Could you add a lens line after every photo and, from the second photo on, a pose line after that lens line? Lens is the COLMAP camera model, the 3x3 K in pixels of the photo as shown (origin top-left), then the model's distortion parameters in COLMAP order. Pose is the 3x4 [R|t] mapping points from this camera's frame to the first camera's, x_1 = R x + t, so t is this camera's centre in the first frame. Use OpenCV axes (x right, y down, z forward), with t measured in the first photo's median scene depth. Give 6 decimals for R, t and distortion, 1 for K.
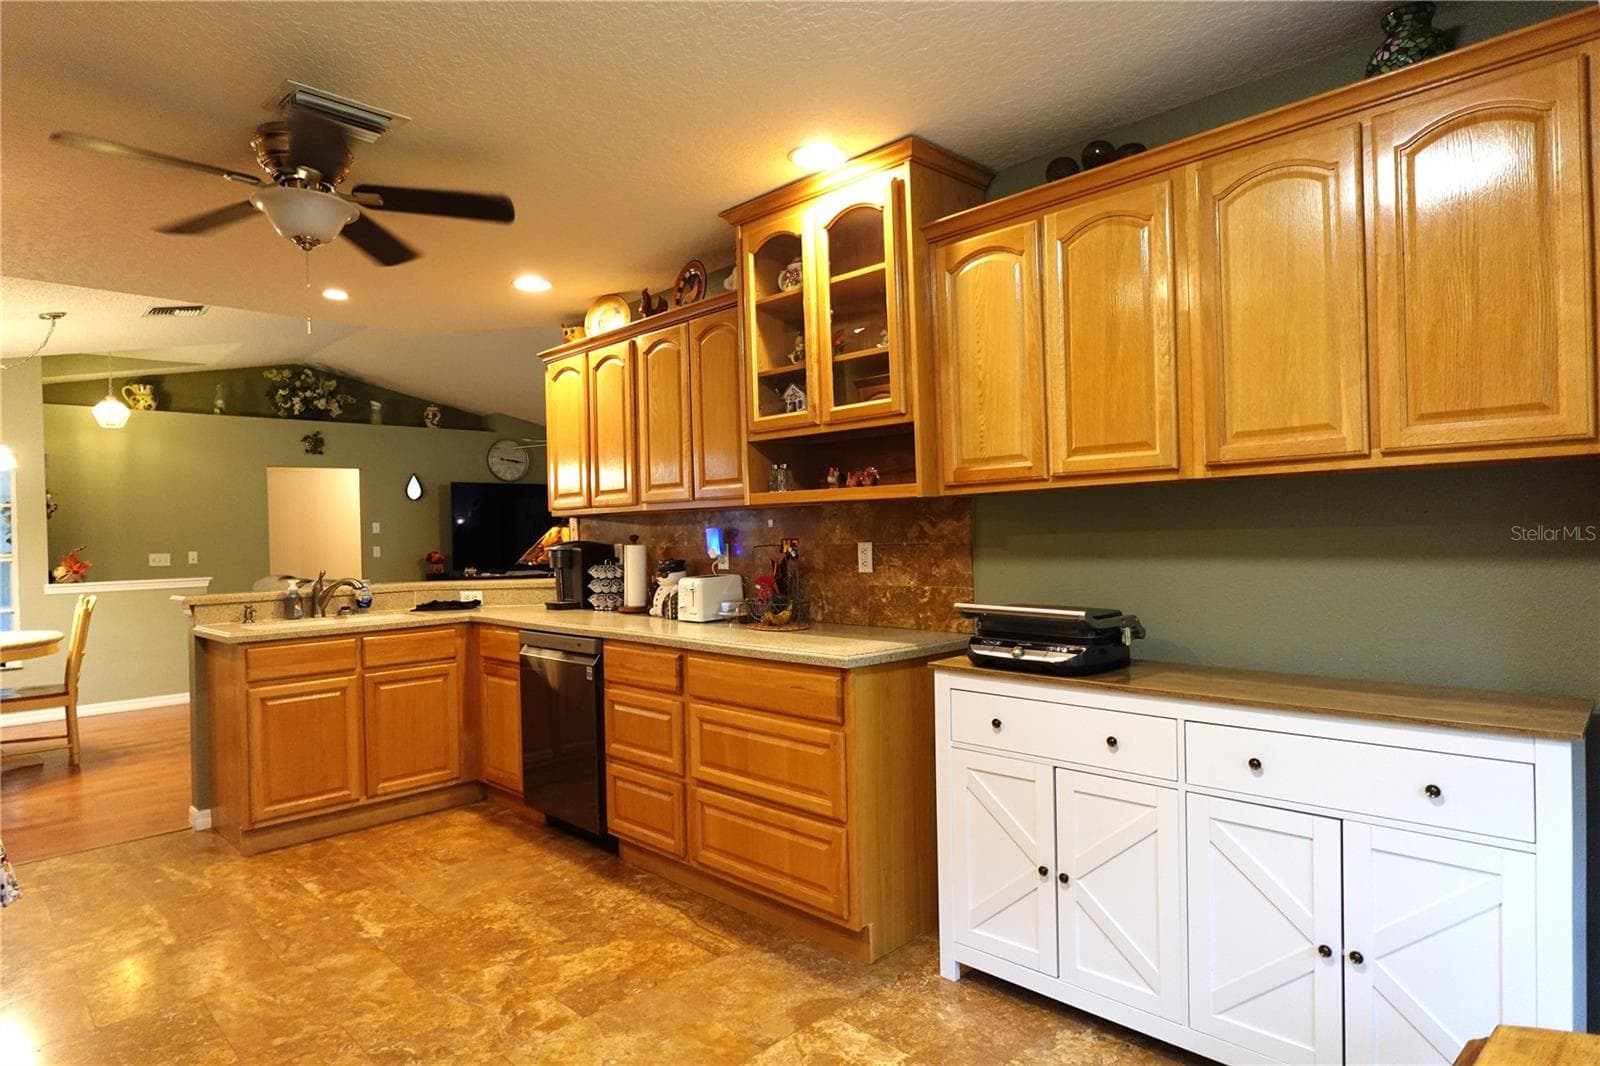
lens RADIAL K [[898.1, 0, 800.0], [0, 898.1, 533.0], [0, 0, 1]] dist [0.001650, 0.000207]
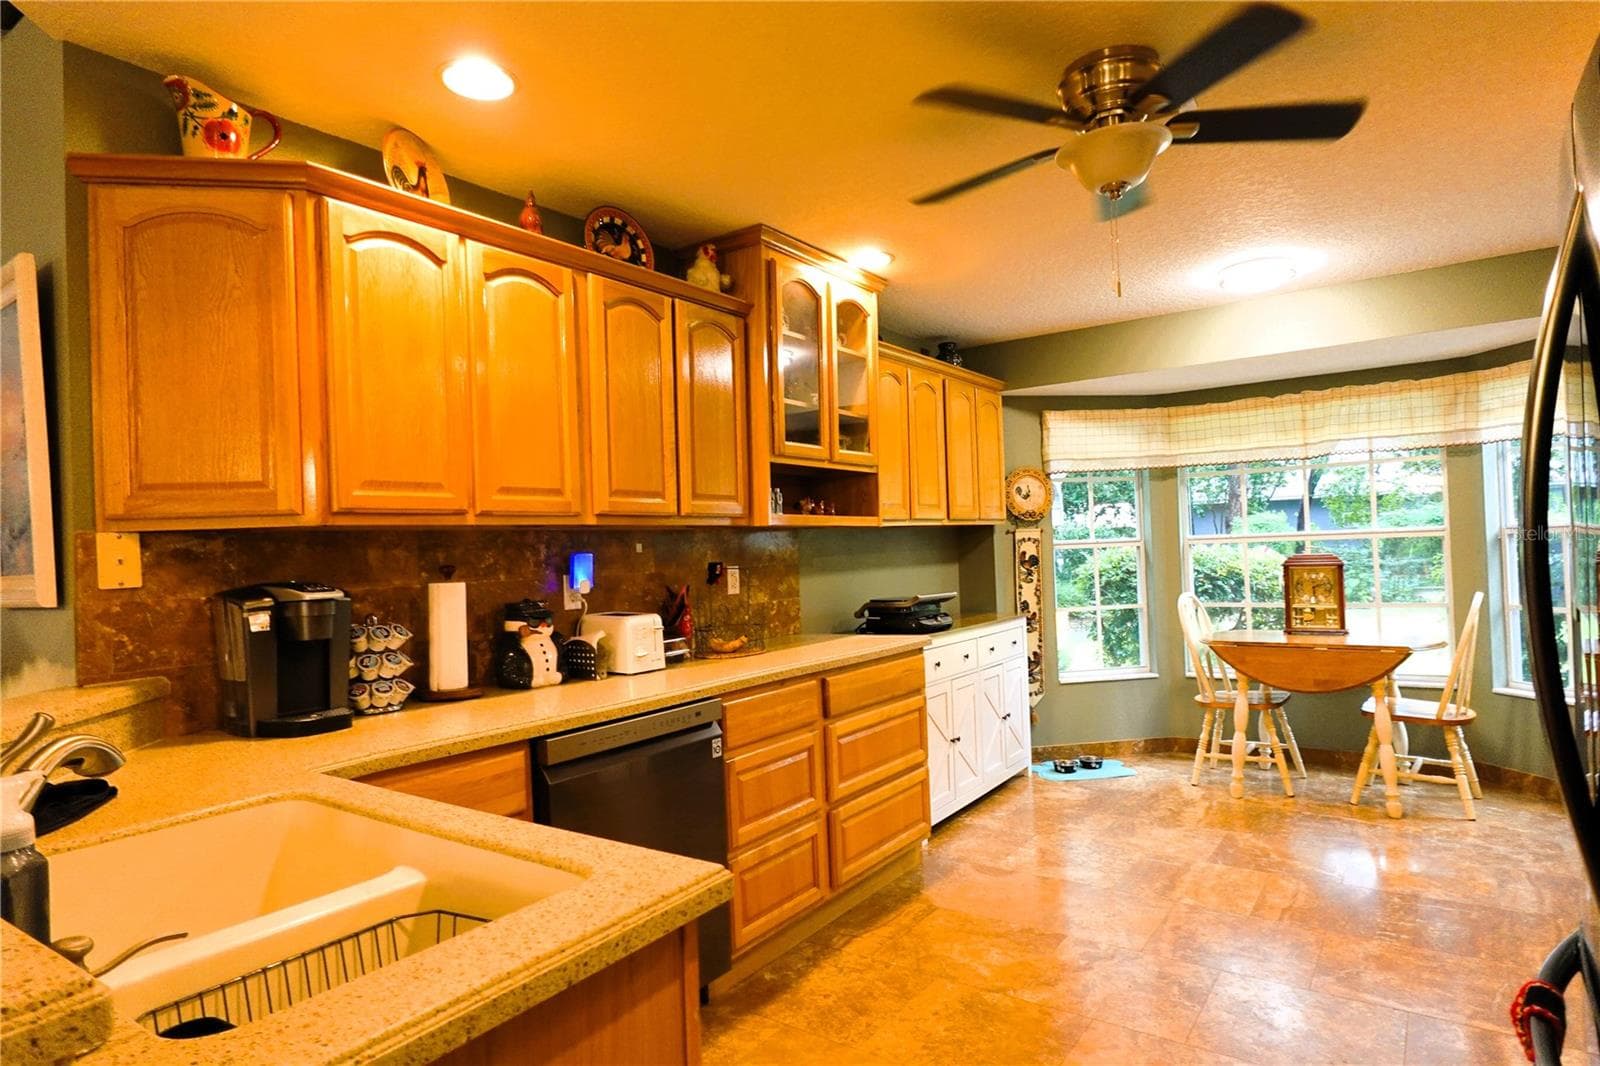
lens RADIAL K [[898.1, 0, 800.0], [0, 898.1, 533.0], [0, 0, 1]] dist [0.001650, 0.000207]
pose [[-0.172174, 0.046310, 0.983977, -0.871027], [0.038232, 0.998456, -0.040302, 0.015170], [-0.984324, 0.030681, -0.173678, 0.959847]]
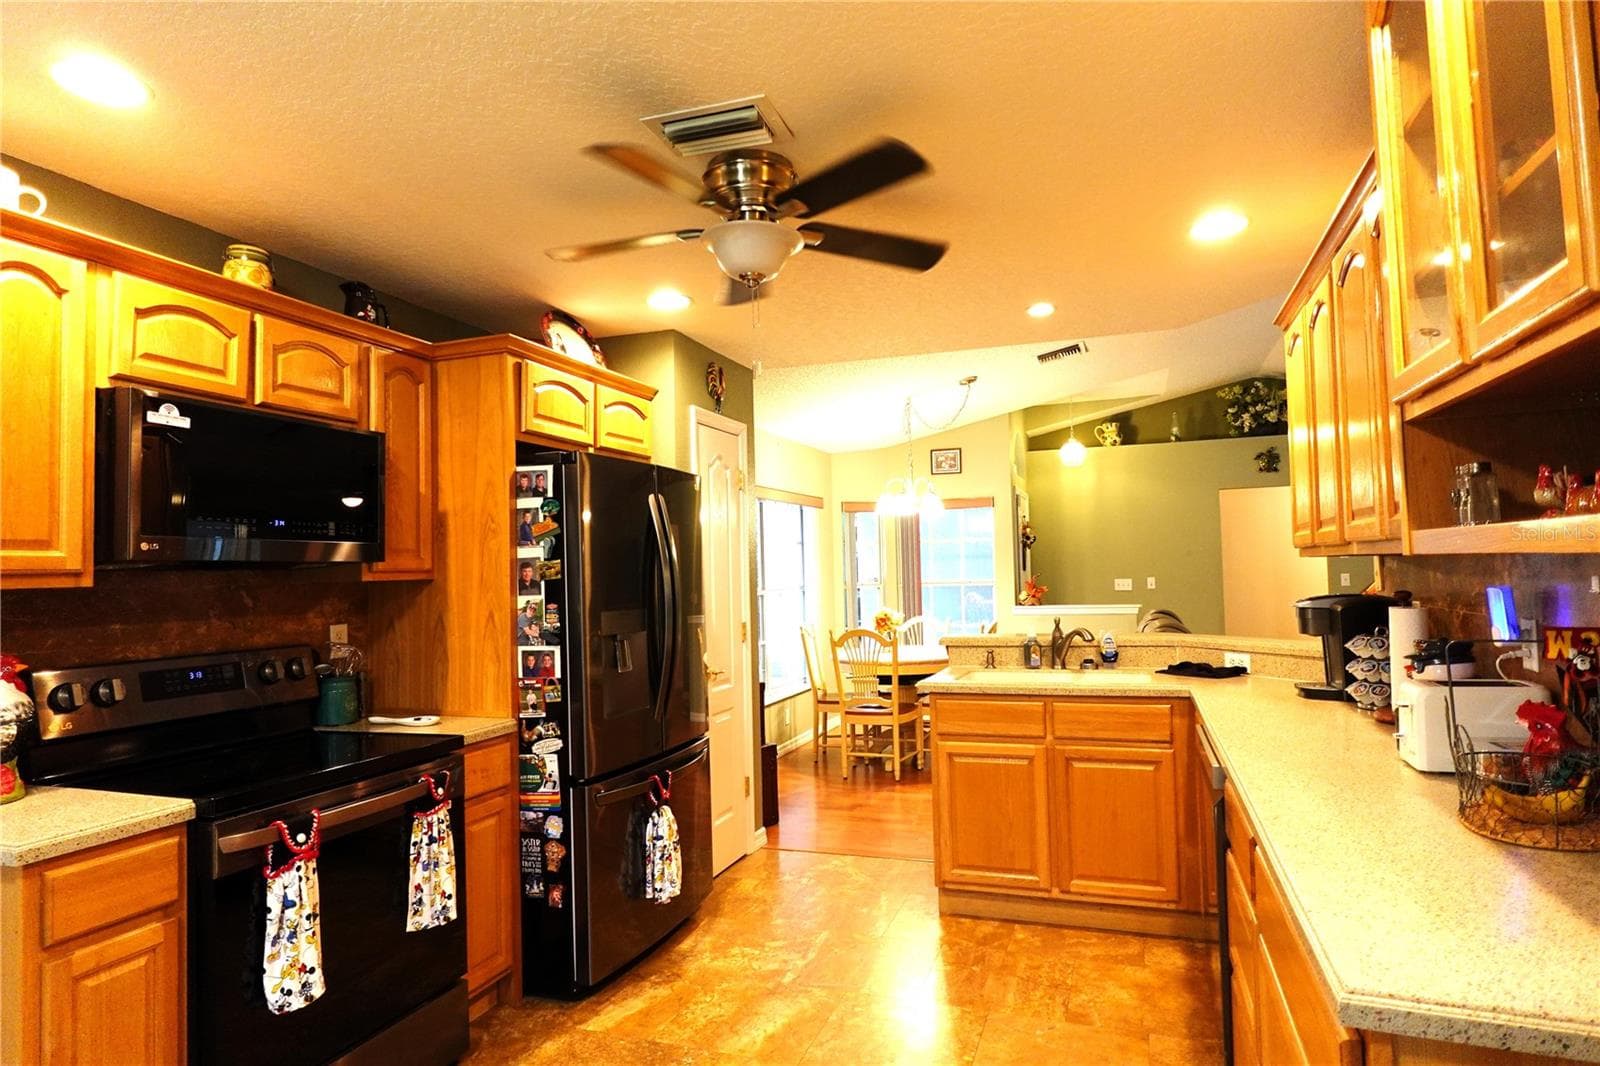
lens RADIAL K [[902.6, 0, 804.5], [0, 902.6, 537.9], [0, 0, 1]] dist [-0.001122, -0.000009]
pose [[0.436860, -0.019081, -0.899327, 0.190554], [0.012132, 0.999809, -0.015319, -0.030257], [0.899448, -0.004219, 0.437008, 0.418297]]
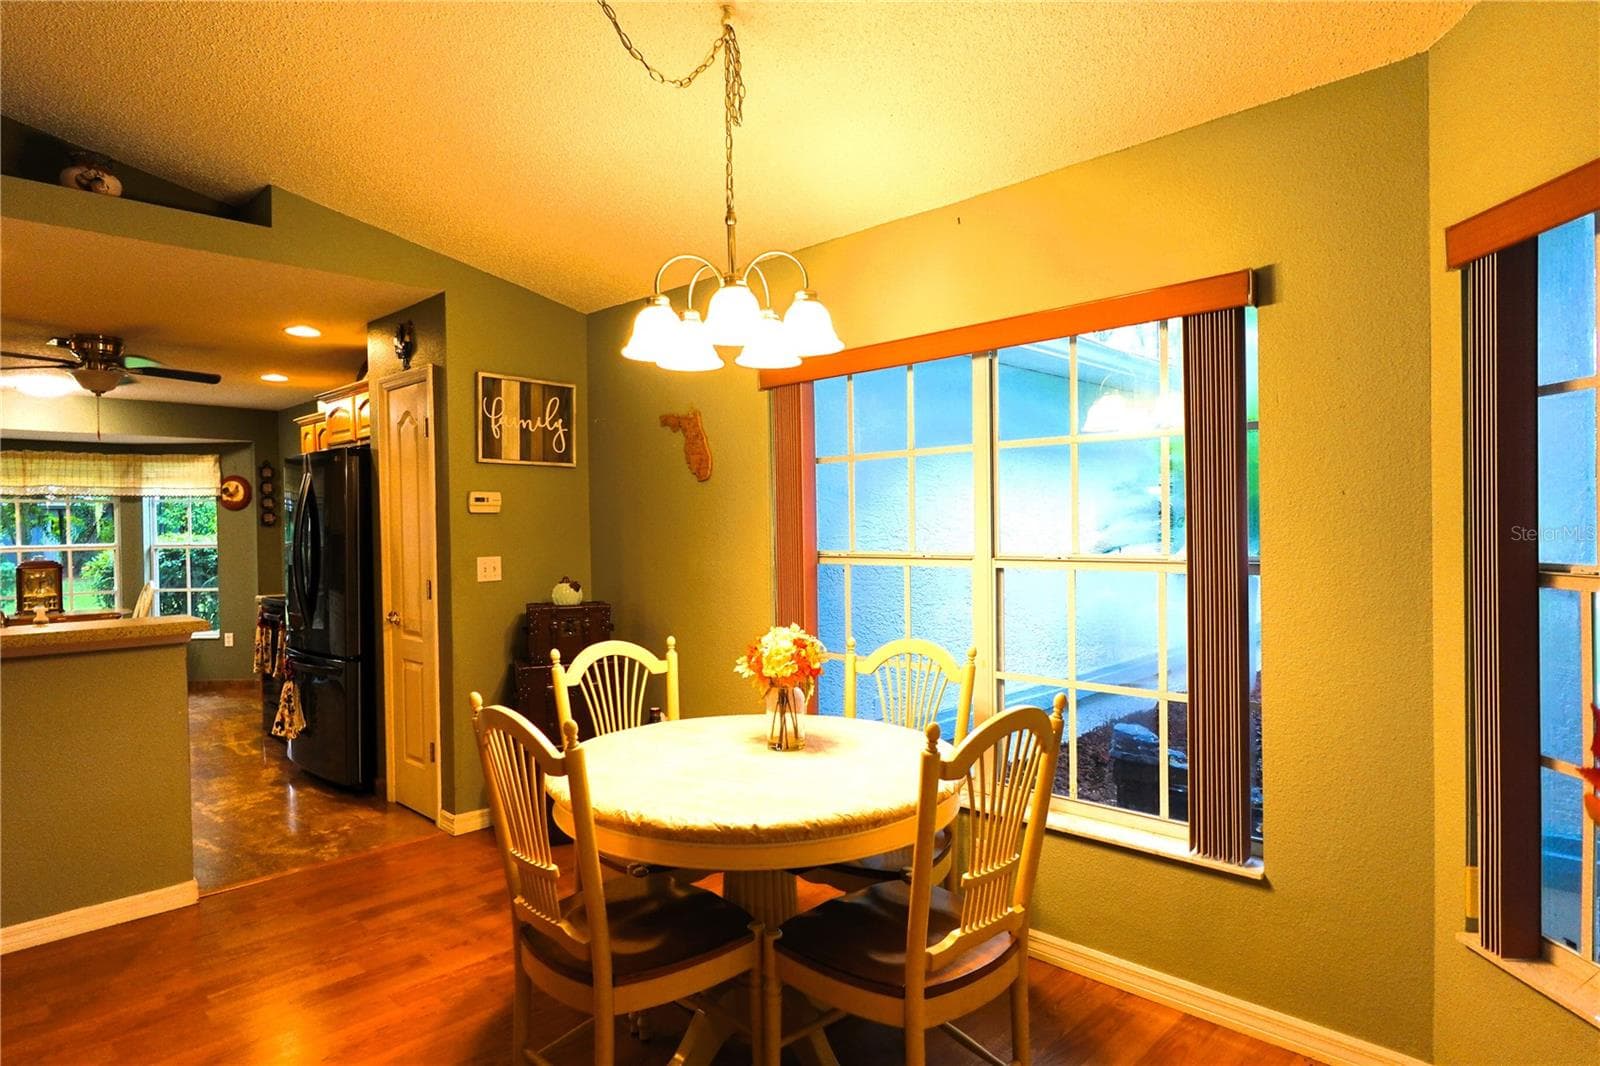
lens RADIAL K [[898.1, 0, 800.0], [0, 898.1, 533.0], [0, 0, 1]] dist [0.001650, 0.000207]
pose [[-0.998492, 0.041326, -0.036131, -1.270113], [0.040917, 0.999091, 0.011987, 0.005730], [0.036594, 0.010491, -0.999275, 1.928001]]
